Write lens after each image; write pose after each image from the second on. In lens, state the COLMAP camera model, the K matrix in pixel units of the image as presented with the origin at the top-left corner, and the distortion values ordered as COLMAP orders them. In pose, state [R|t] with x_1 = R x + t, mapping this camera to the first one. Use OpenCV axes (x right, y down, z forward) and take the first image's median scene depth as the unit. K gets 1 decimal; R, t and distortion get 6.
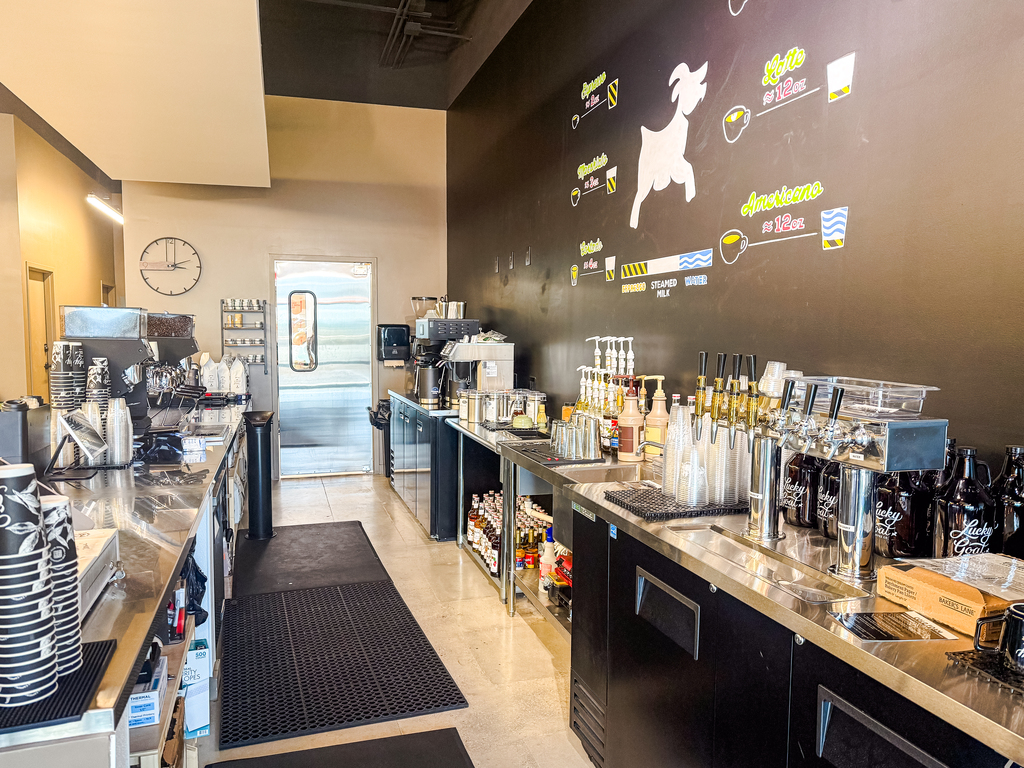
lens RADIAL K [[740.2, 0, 517.9], [0, 740.2, 387.2], [0, 0, 1]] dist [-0.000785, -0.006050]
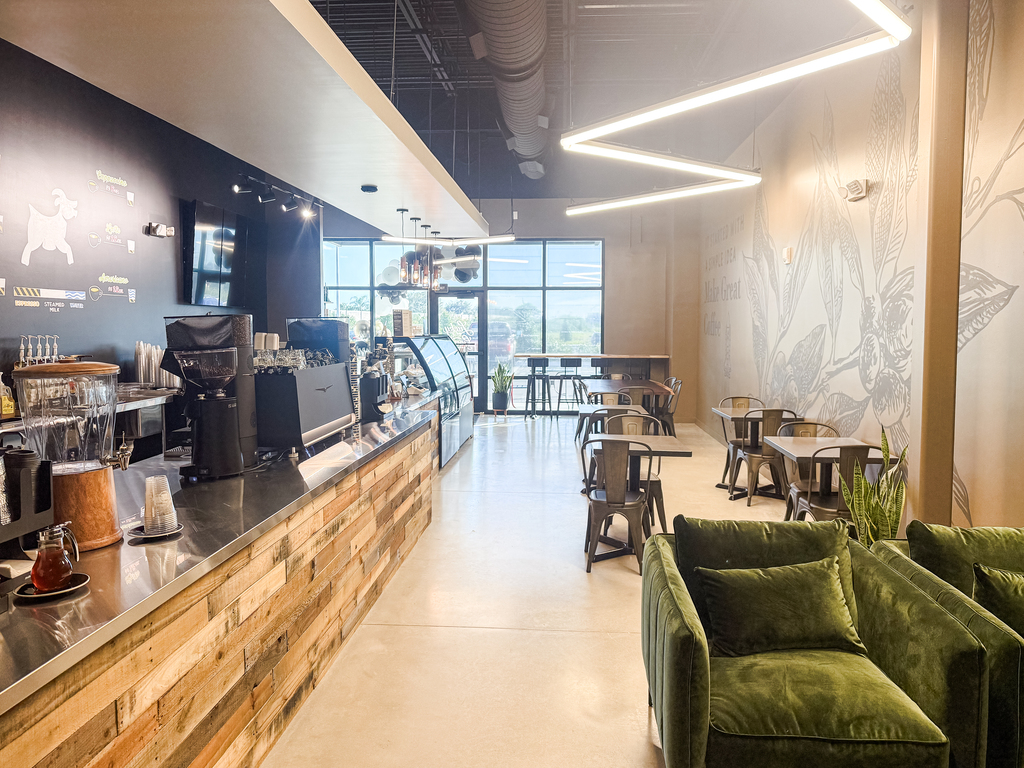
lens RADIAL K [[740.2, 0, 515.7], [0, 740.2, 381.1], [0, 0, 1]] dist [-0.000785, -0.006050]
pose [[-0.933612, -0.033841, 0.356683, -1.185222], [0.020746, 0.988753, 0.148113, -0.159826], [-0.357684, 0.145680, -0.922410, 1.832048]]
